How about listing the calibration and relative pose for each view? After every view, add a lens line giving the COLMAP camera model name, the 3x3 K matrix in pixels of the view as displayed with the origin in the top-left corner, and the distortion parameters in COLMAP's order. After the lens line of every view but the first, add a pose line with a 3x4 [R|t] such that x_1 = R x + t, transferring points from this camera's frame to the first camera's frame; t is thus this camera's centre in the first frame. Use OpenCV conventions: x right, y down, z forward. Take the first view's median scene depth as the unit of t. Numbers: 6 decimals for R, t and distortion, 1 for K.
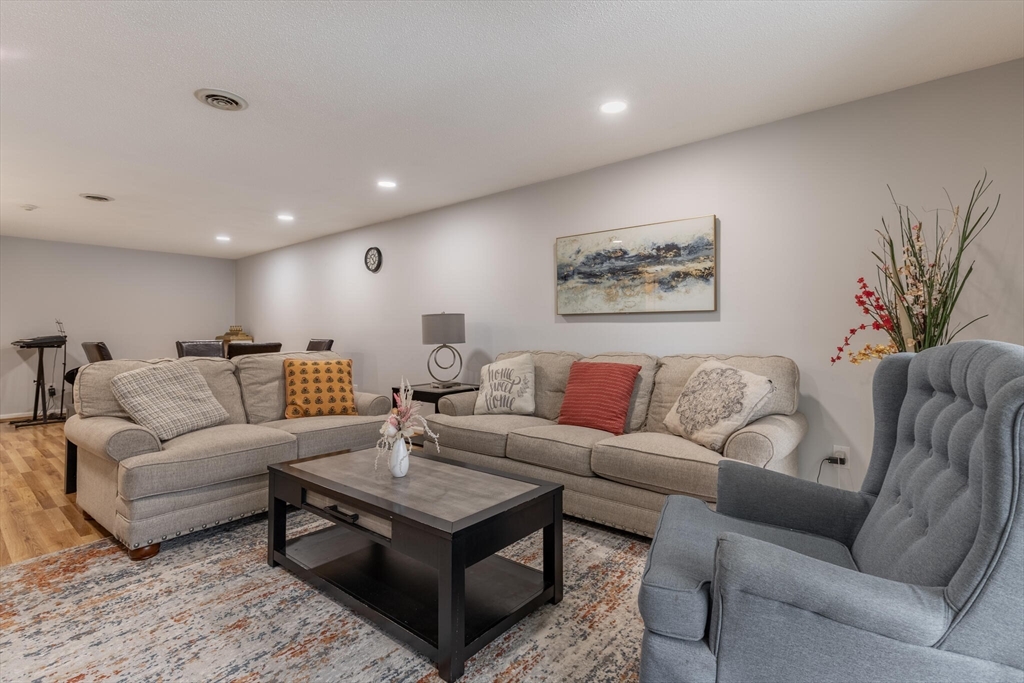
lens RADIAL K [[485.3, 0, 519.5], [0, 485.3, 326.4], [0, 0, 1]] dist [0.010883, -0.000315]
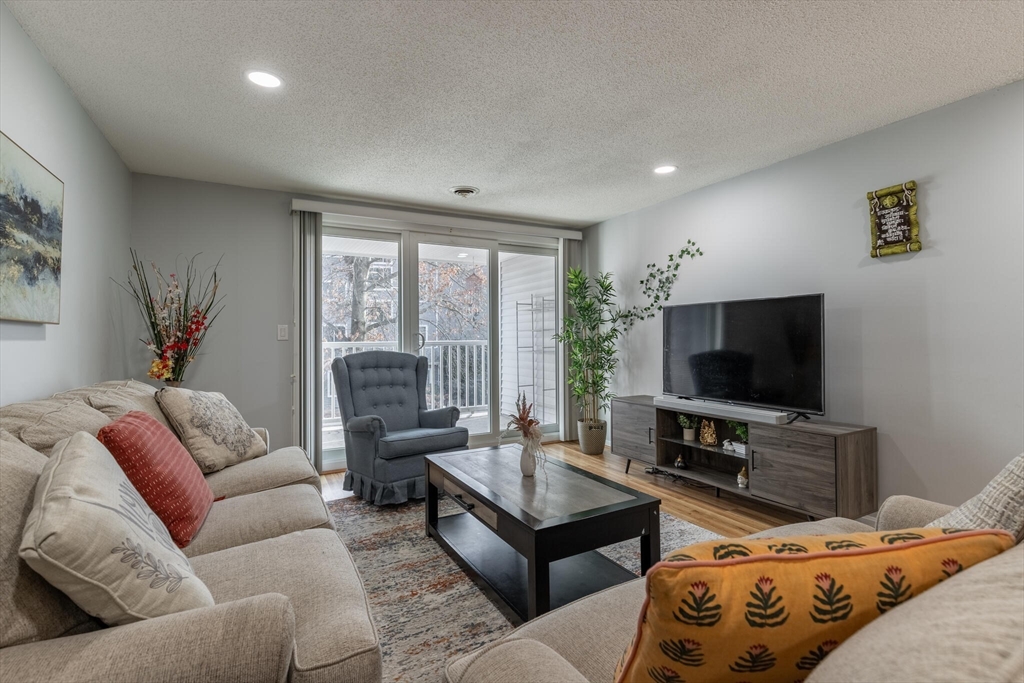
lens RADIAL K [[476.6, 0, 514.1], [0, 476.6, 336.2], [0, 0, 1]] dist [0.005487, 0.000211]
pose [[-0.927596, 0.011854, 0.373396, -0.394236], [0.005627, 0.999826, -0.017763, -0.000635], [-0.373542, -0.014376, -0.927502, 1.267870]]
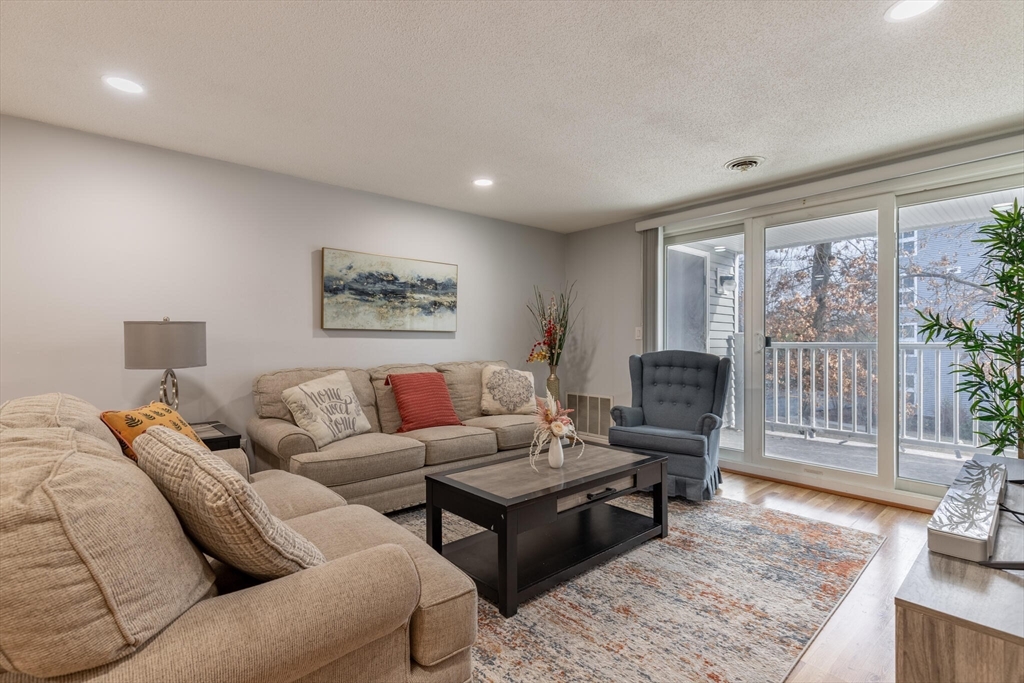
lens RADIAL K [[475.0, 0, 503.4], [0, 475.0, 343.9], [0, 0, 1]] dist [0.003657, 0.000069]
pose [[0.169397, -0.002908, 0.985544, -0.889100], [-0.012400, 0.999910, 0.005081, -0.004260], [-0.985470, -0.013082, 0.169345, 0.572327]]
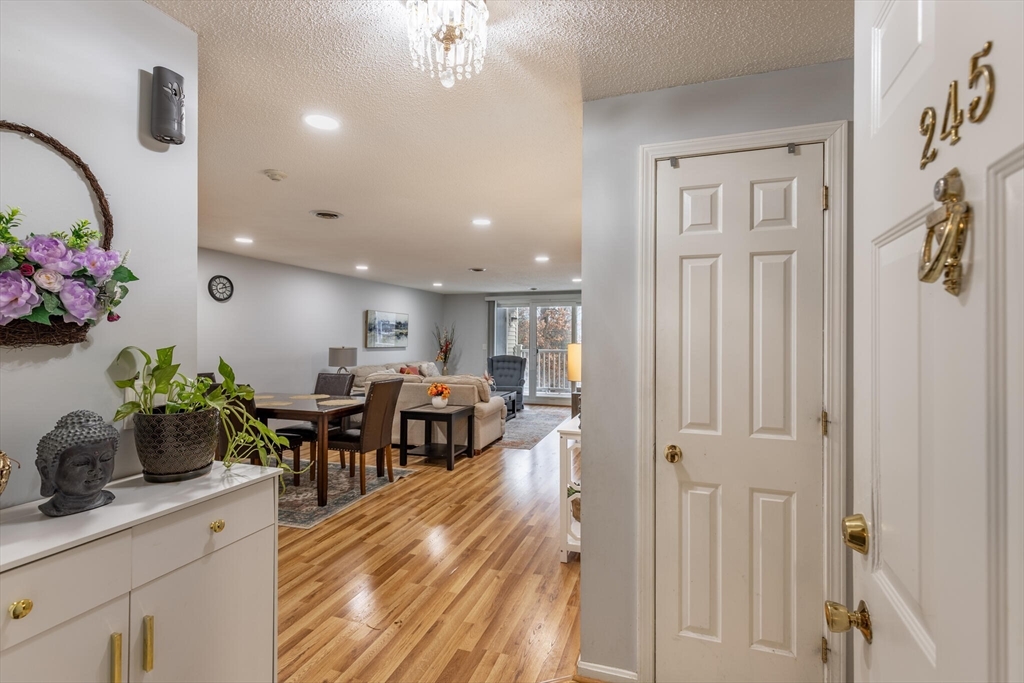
lens RADIAL K [[469.1, 0, 512.2], [0, 469.1, 337.9], [0, 0, 1]] dist [0.008475, -0.000028]
pose [[-0.354384, 0.004093, 0.935091, -2.284575], [-0.014839, 0.999840, -0.010000, -0.062200], [-0.934982, -0.017420, -0.354266, 1.300786]]
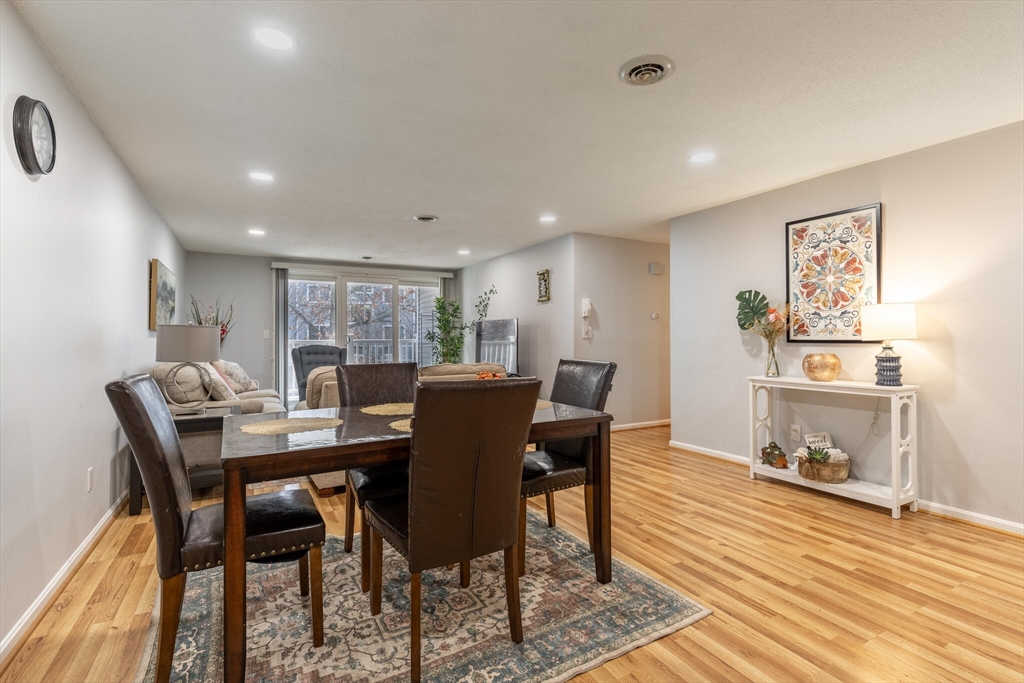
lens RADIAL K [[476.6, 0, 514.1], [0, 476.6, 336.2], [0, 0, 1]] dist [0.005487, 0.000211]
pose [[-0.934116, 0.008384, 0.356870, -1.200662], [0.002211, 0.999841, -0.017702, 0.012898], [-0.356962, -0.015747, -0.933986, 1.967640]]
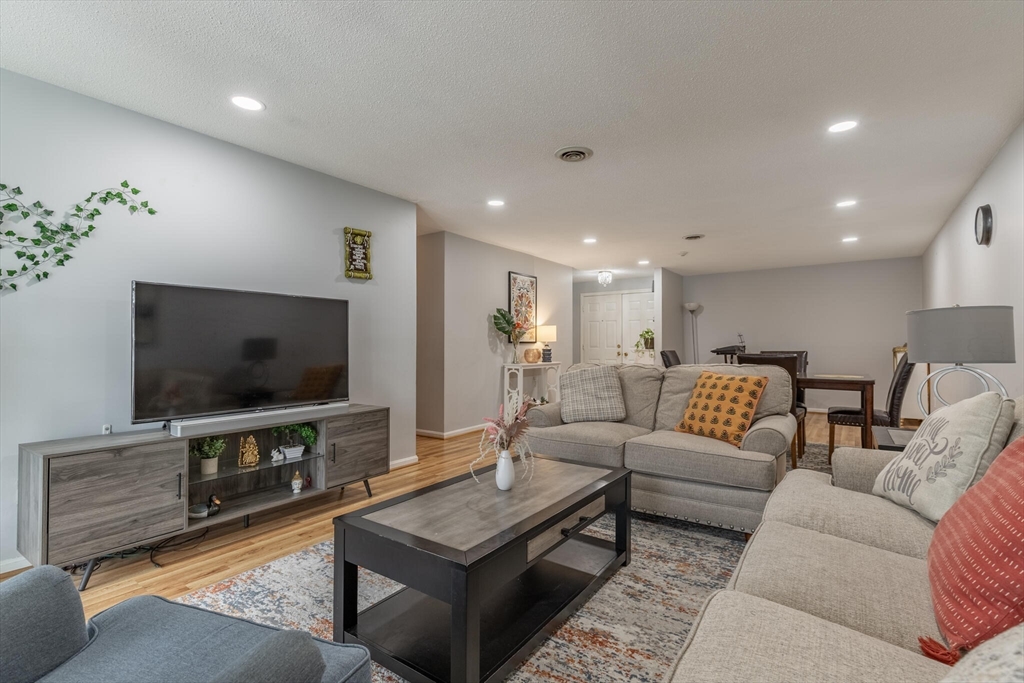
lens RADIAL K [[476.6, 0, 514.1], [0, 476.6, 336.2], [0, 0, 1]] dist [0.005487, 0.000211]
pose [[0.073654, -0.014089, -0.997184, 0.442467], [0.011468, 0.999846, -0.013280, 0.007458], [0.997218, -0.010457, 0.073804, 0.583528]]
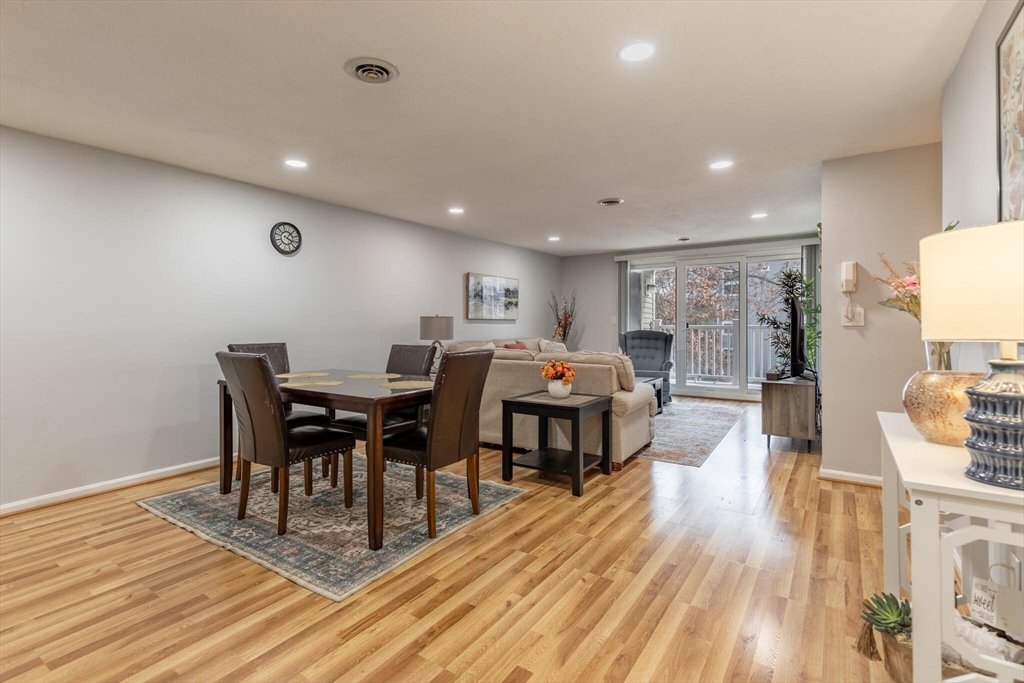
lens RADIAL K [[485.9, 0, 488.9], [0, 485.9, 324.6], [0, 0, 1]] dist [0.010307, 0.000088]
pose [[-0.072015, 0.001133, 0.997403, -1.816503], [-0.009410, 0.999954, -0.001815, -0.002077], [-0.997359, -0.009517, -0.072001, 1.208249]]
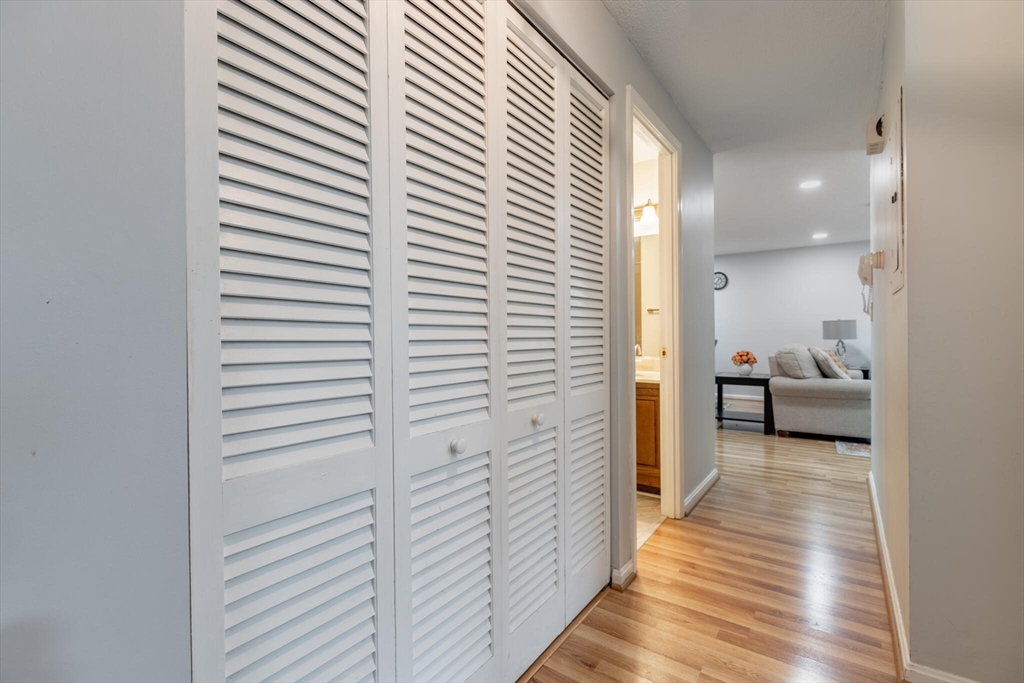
lens RADIAL K [[469.1, 0, 512.2], [0, 469.1, 337.9], [0, 0, 1]] dist [0.008475, -0.000028]
pose [[0.996921, -0.007761, 0.078029, -1.656011], [0.006485, 0.999841, 0.016589, -0.000288], [-0.078145, -0.016031, 0.996813, -0.521322]]
